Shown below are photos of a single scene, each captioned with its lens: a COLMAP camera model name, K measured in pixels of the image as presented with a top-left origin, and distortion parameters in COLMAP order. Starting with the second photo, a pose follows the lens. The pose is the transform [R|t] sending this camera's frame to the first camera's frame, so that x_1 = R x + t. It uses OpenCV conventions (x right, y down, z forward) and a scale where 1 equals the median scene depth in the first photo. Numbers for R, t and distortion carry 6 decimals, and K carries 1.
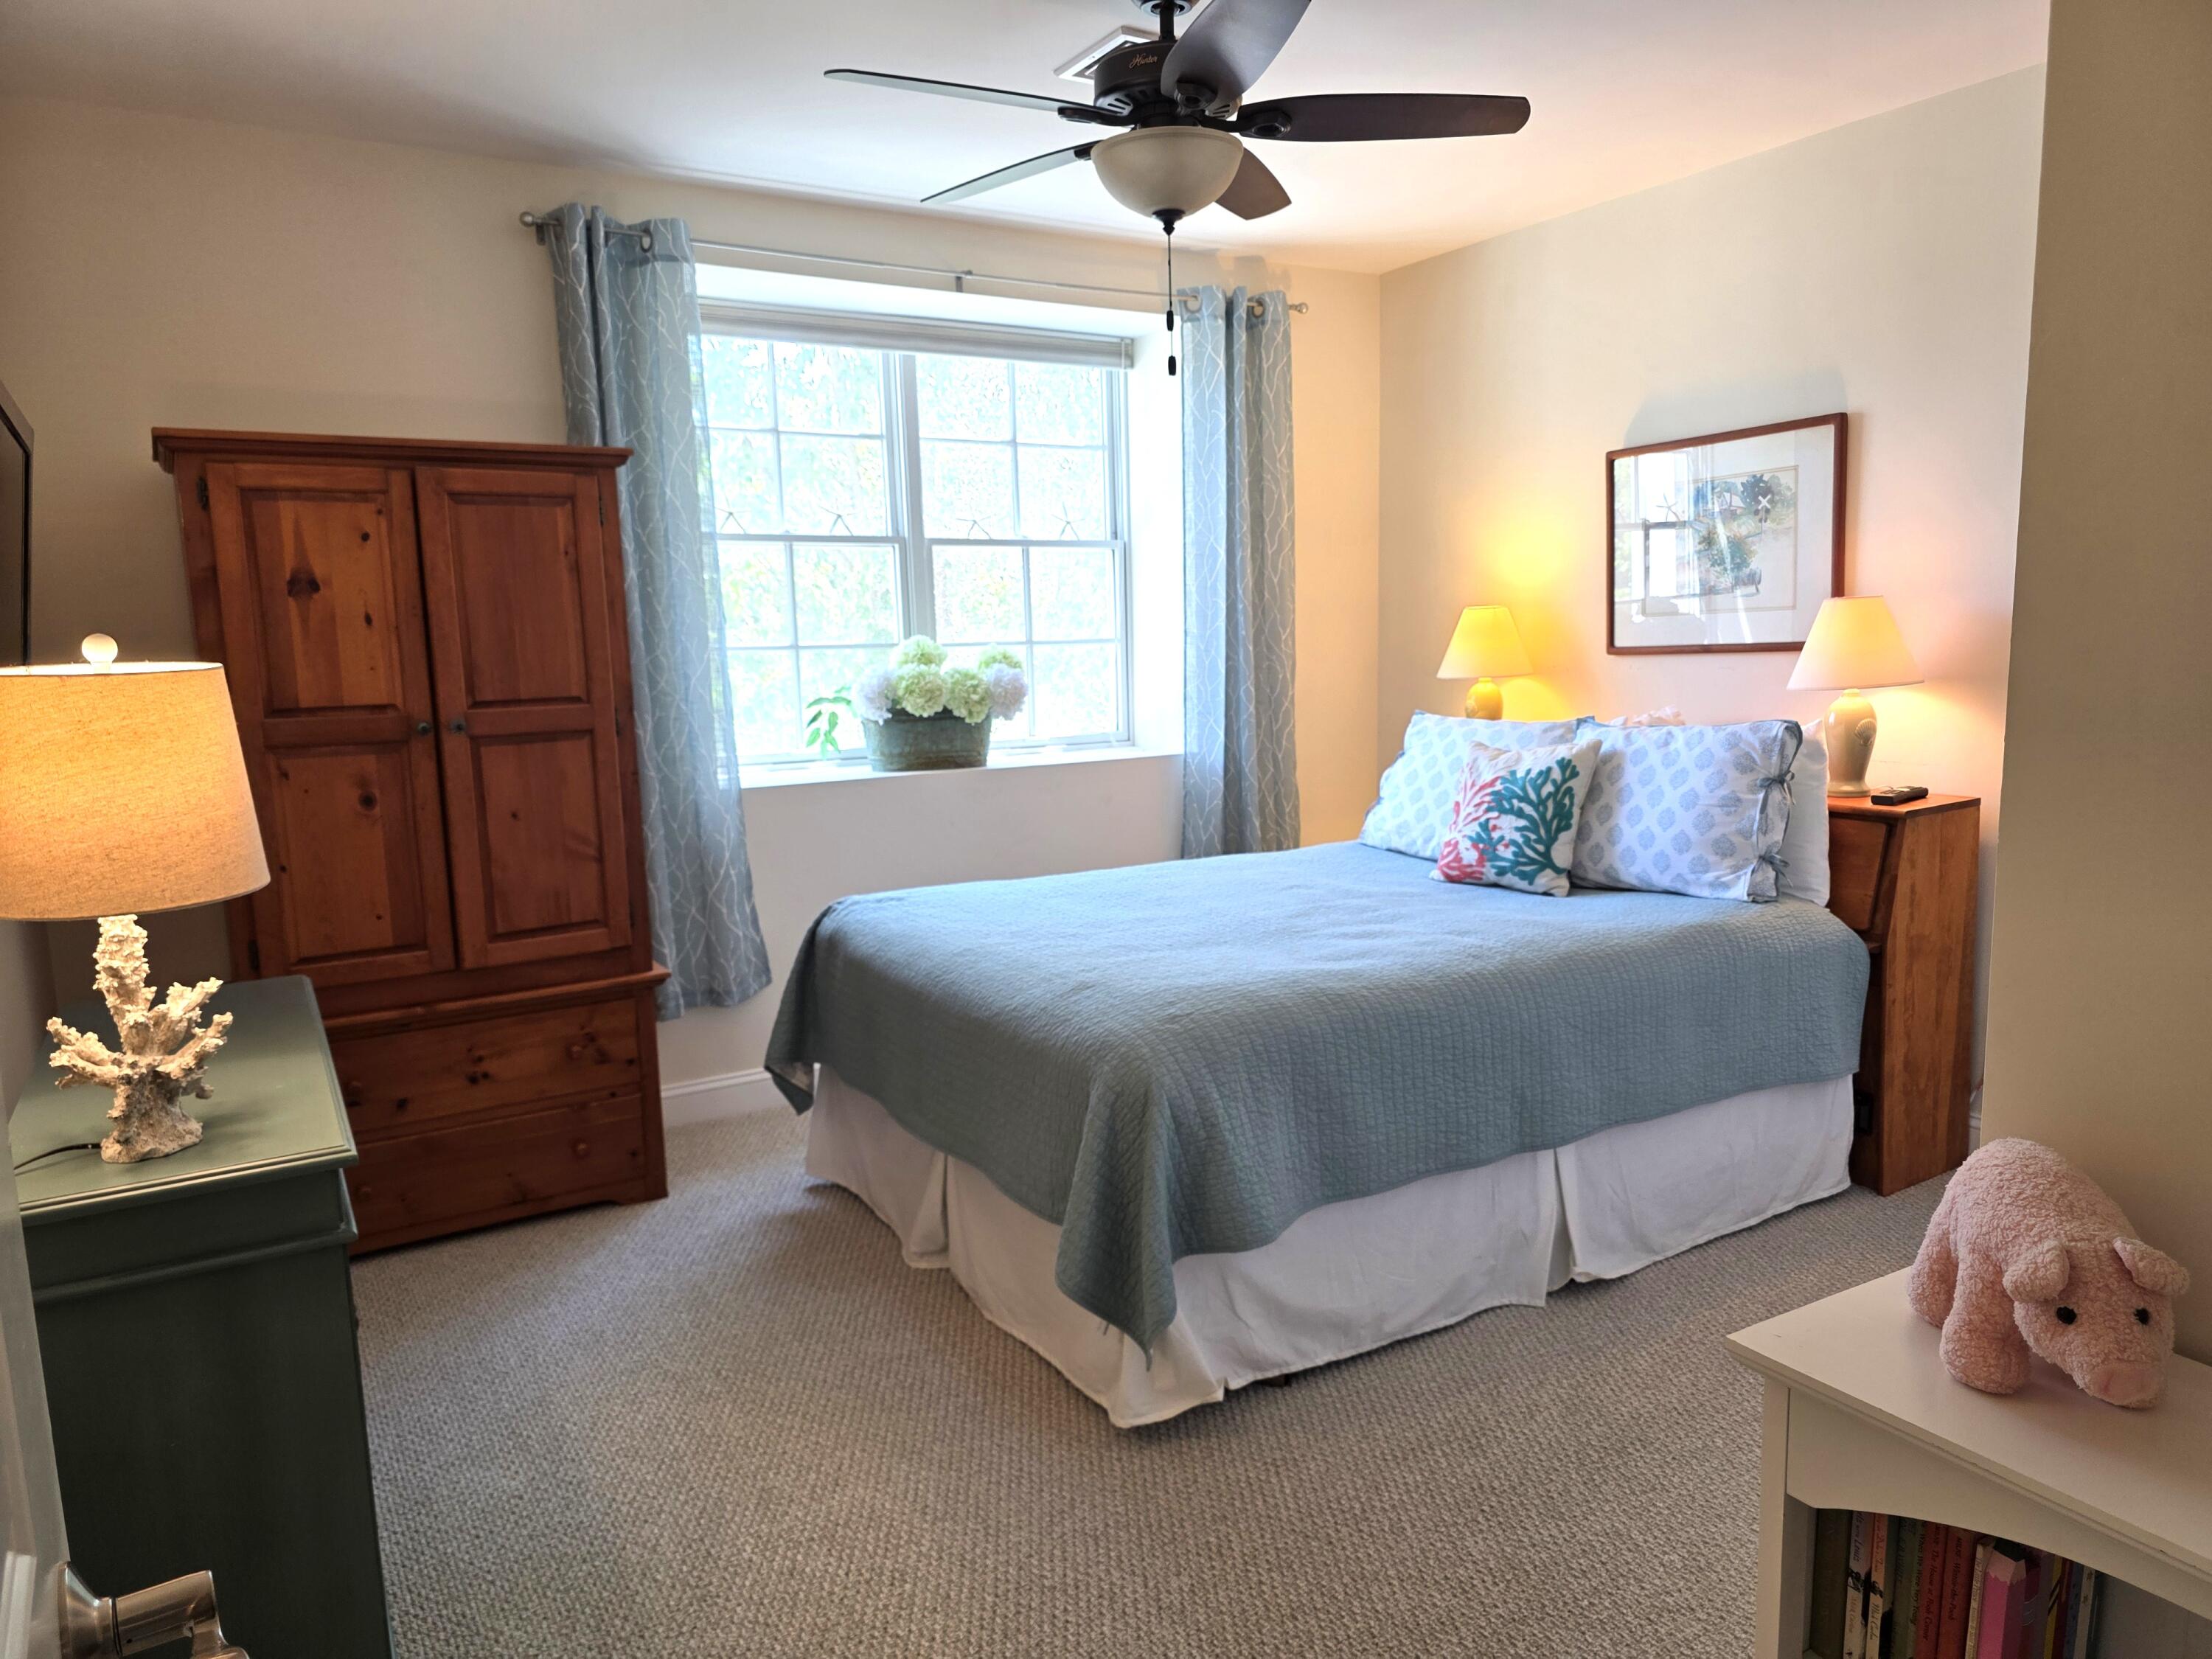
lens RADIAL K [[1484.1, 0, 1100.3], [0, 1484.1, 858.0], [0, 0, 1]] dist [0.067184, -0.078973]
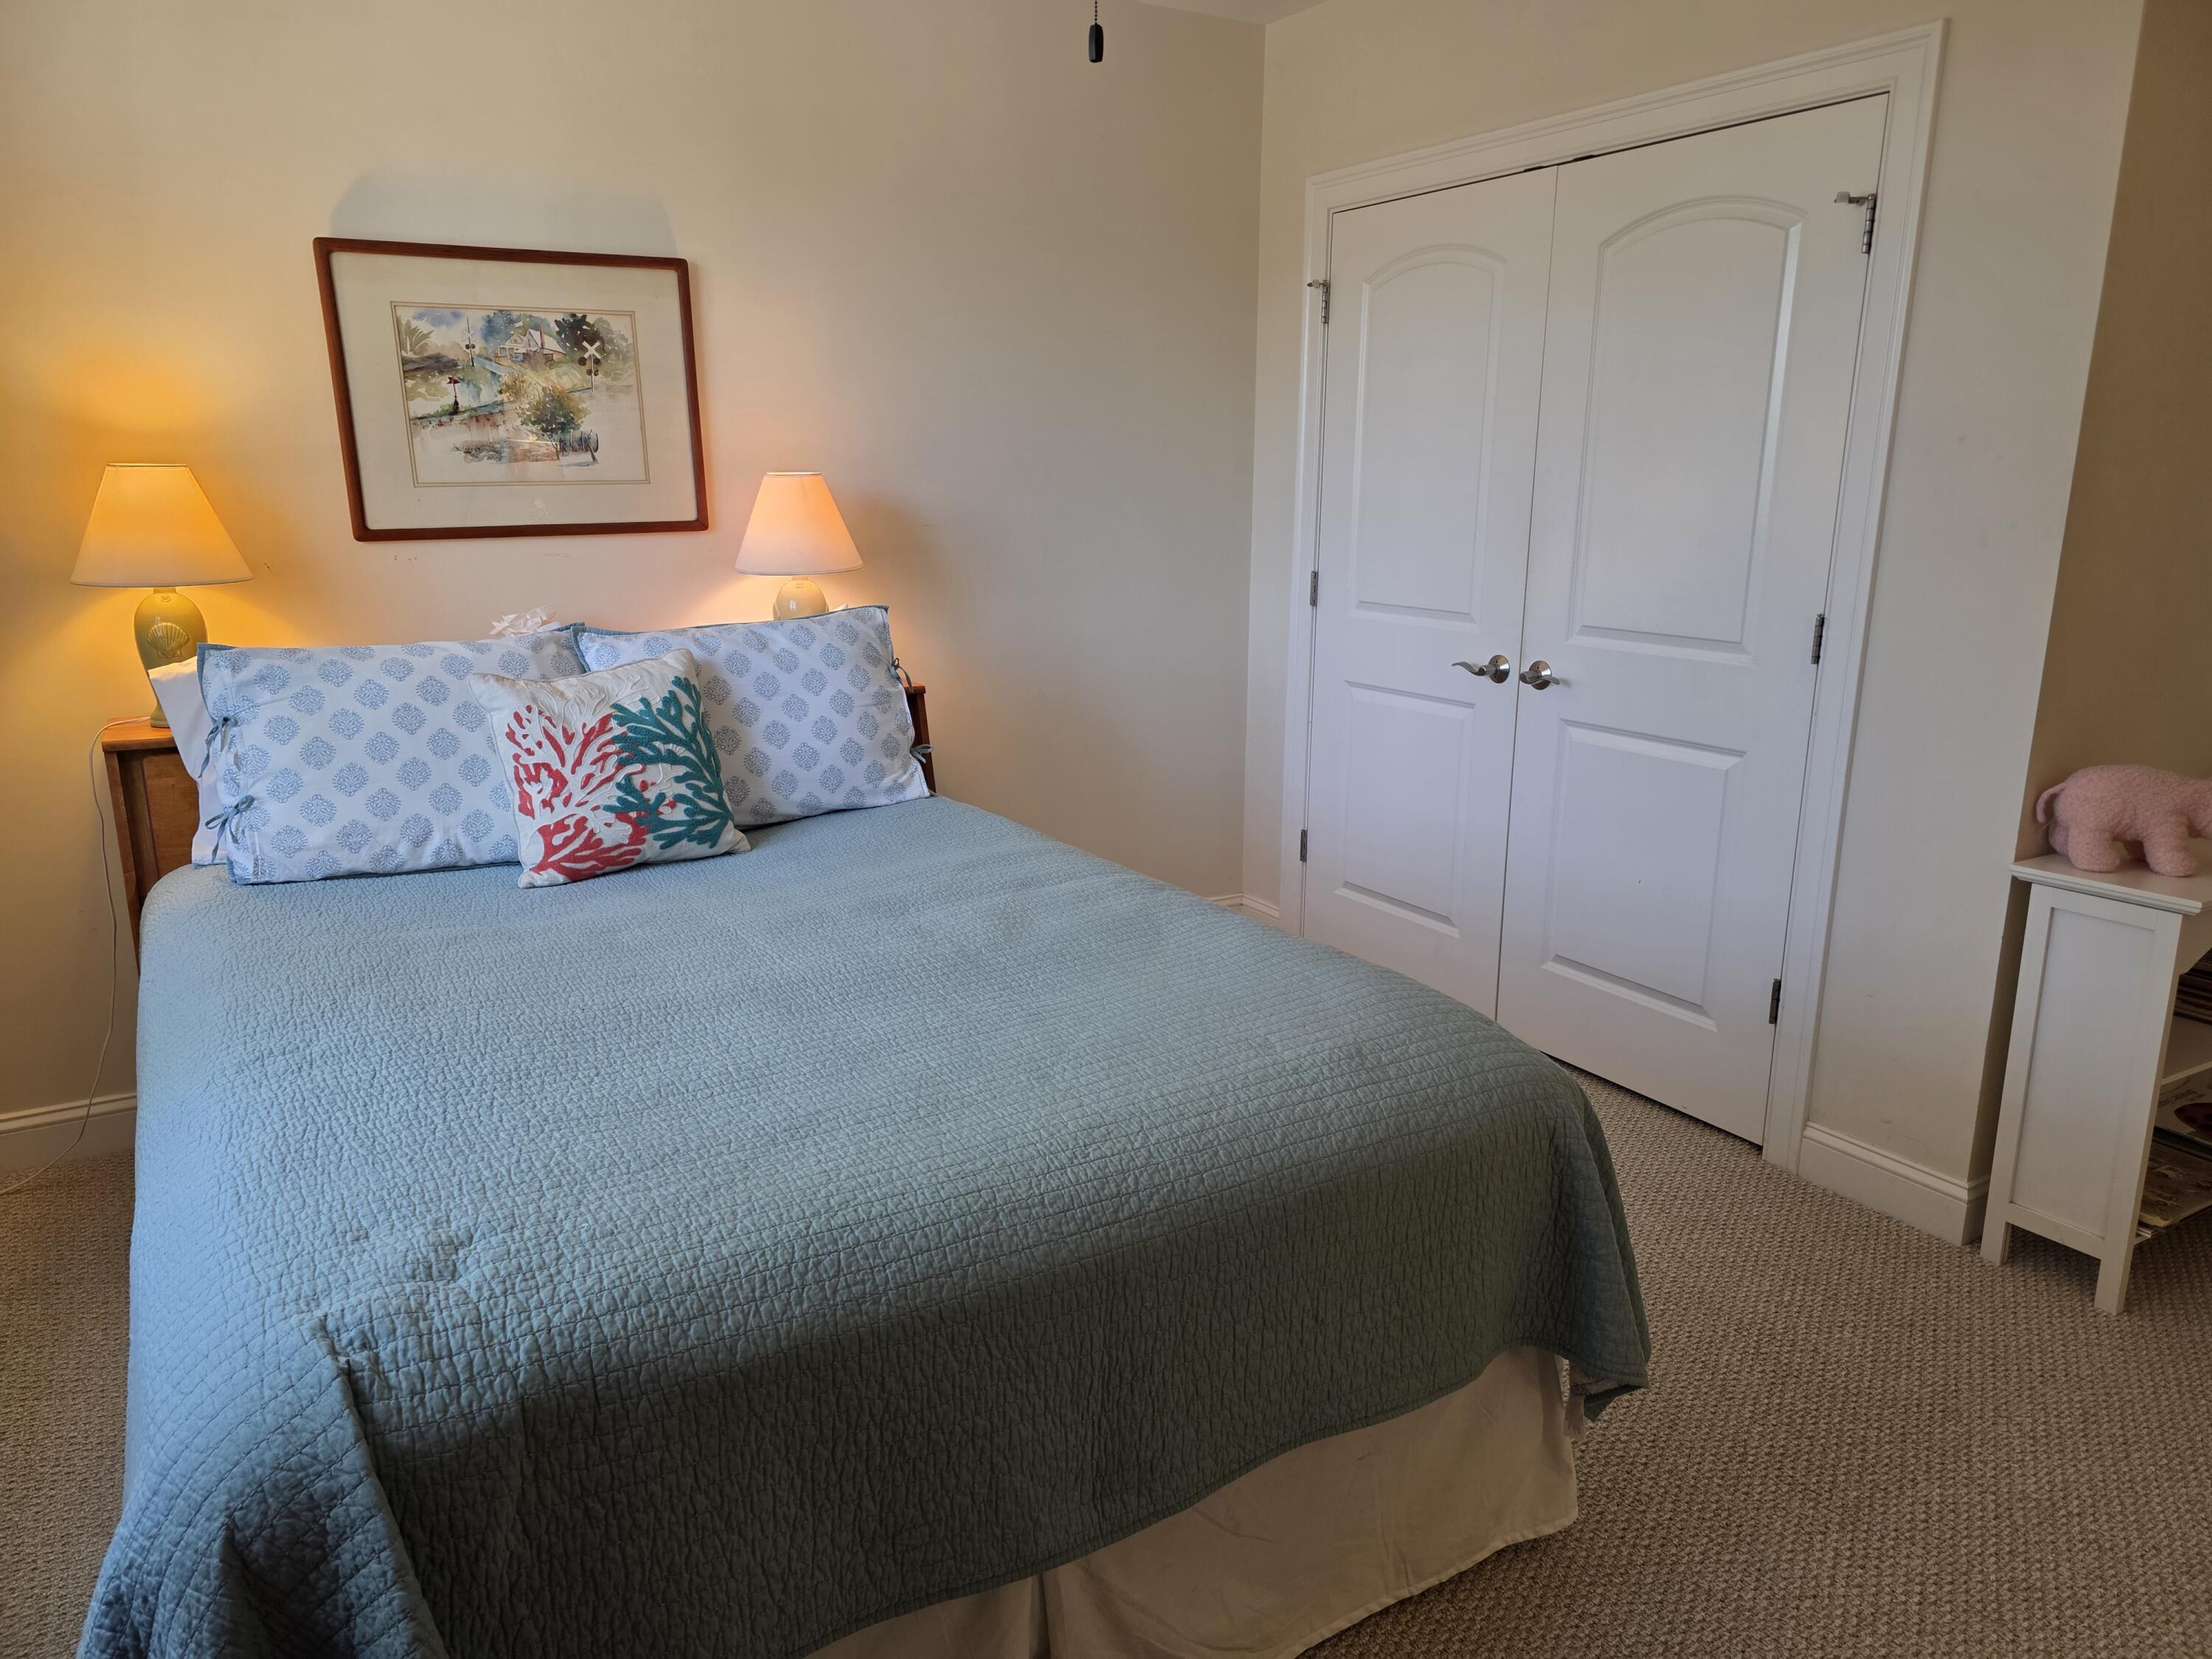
lens RADIAL K [[1484.1, 0, 1100.3], [0, 1484.1, 858.0], [0, 0, 1]] dist [0.067184, -0.078973]
pose [[-0.003446, -0.225306, 0.974282, -0.447372], [0.151426, 0.962935, 0.223218, -0.114677], [-0.988463, 0.148301, 0.030799, 0.772871]]
